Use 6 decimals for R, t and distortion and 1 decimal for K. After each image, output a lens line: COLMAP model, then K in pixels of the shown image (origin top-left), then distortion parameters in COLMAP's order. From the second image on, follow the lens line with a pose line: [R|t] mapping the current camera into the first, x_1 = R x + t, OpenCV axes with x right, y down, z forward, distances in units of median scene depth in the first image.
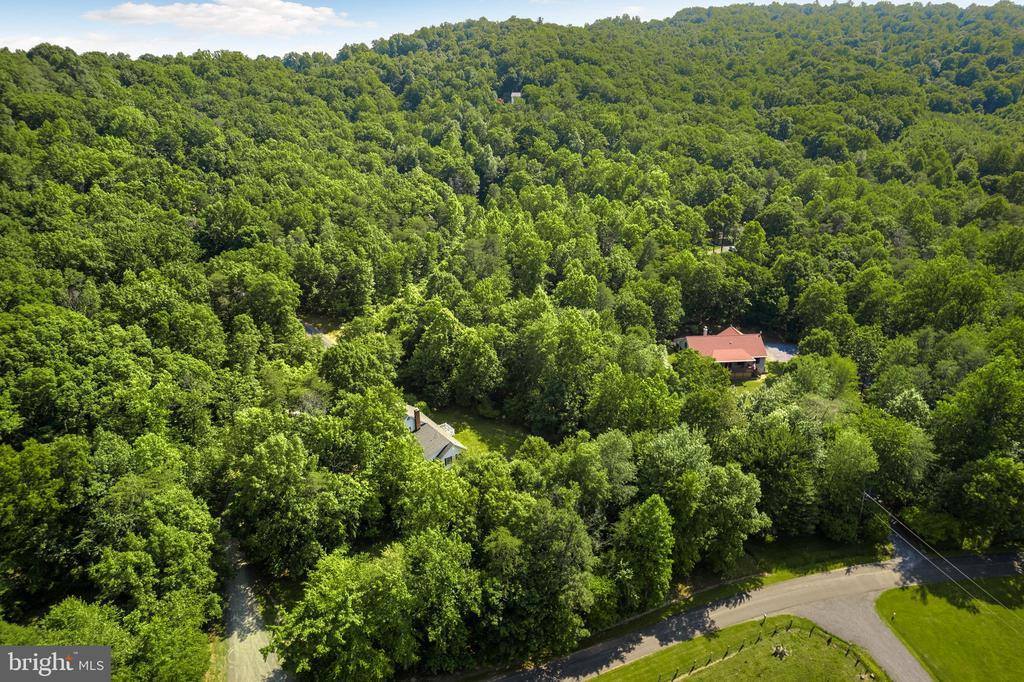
lens RADIAL K [[654.8, 0, 512.5], [0, 654.8, 327.1], [0, 0, 1]] dist [-0.080999, 0.074235]
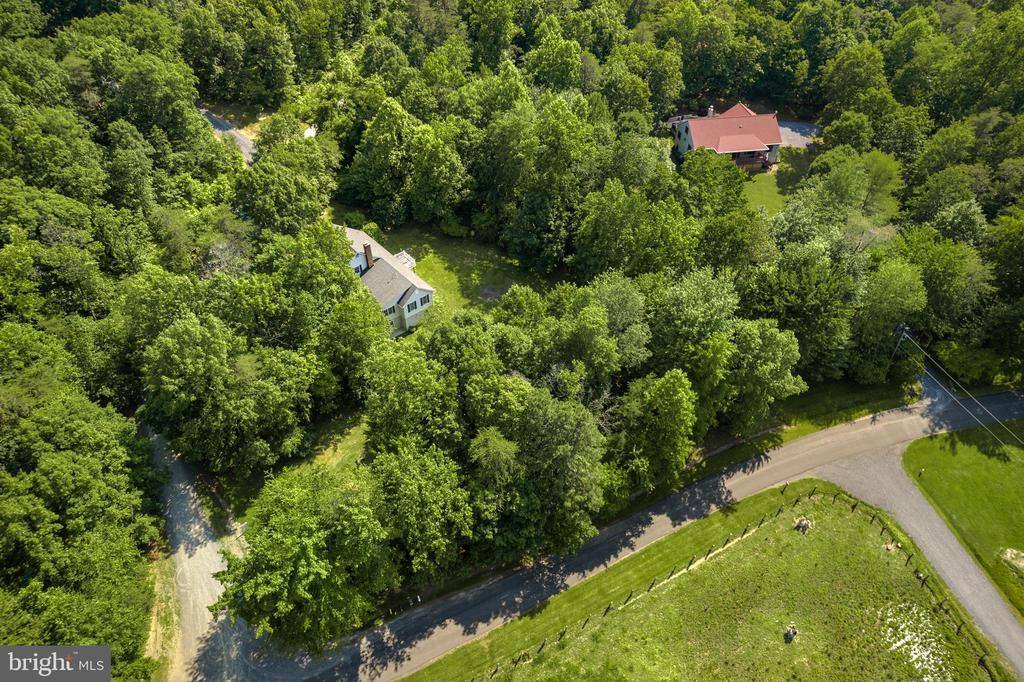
lens RADIAL K [[654.8, 0, 512.5], [0, 654.8, 327.1], [0, 0, 1]] dist [-0.080999, 0.074235]
pose [[0.996708, -0.052987, 0.061368, -0.026670], [0.025775, 0.924708, 0.379804, -0.088673], [-0.076872, -0.376972, 0.923029, 0.246541]]
